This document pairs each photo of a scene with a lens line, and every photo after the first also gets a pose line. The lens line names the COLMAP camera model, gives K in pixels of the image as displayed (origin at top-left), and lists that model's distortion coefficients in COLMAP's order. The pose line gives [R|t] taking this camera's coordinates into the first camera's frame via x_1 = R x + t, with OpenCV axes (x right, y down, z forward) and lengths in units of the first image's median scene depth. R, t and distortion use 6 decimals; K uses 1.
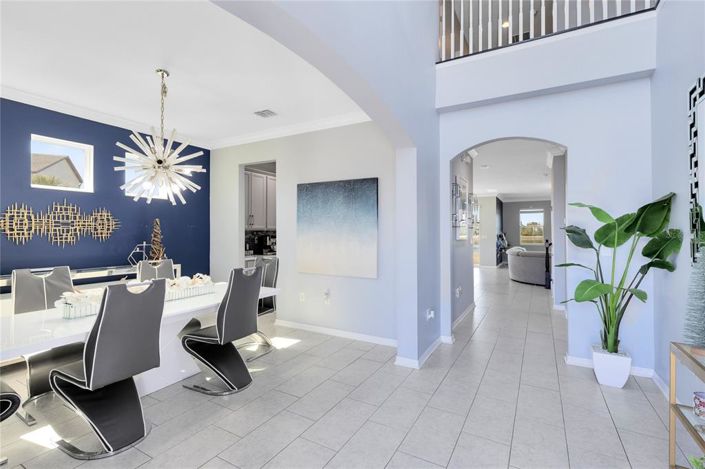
lens RADIAL K [[324.4, 0, 351.2], [0, 324.4, 232.2], [0, 0, 1]] dist [0.003781, 0.000551]
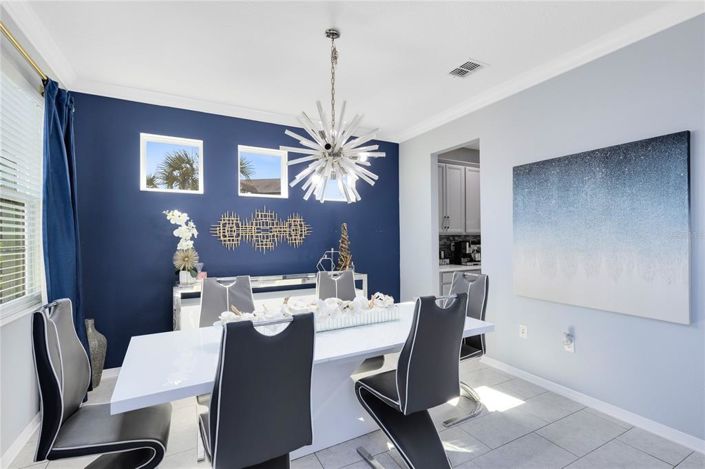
lens RADIAL K [[324.4, 0, 351.2], [0, 324.4, 232.2], [0, 0, 1]] dist [0.003781, 0.000551]
pose [[0.834949, -0.014749, -0.550130, -0.088727], [0.006911, 0.999843, -0.016317, -0.000898], [0.550284, 0.009822, 0.834920, 0.277888]]
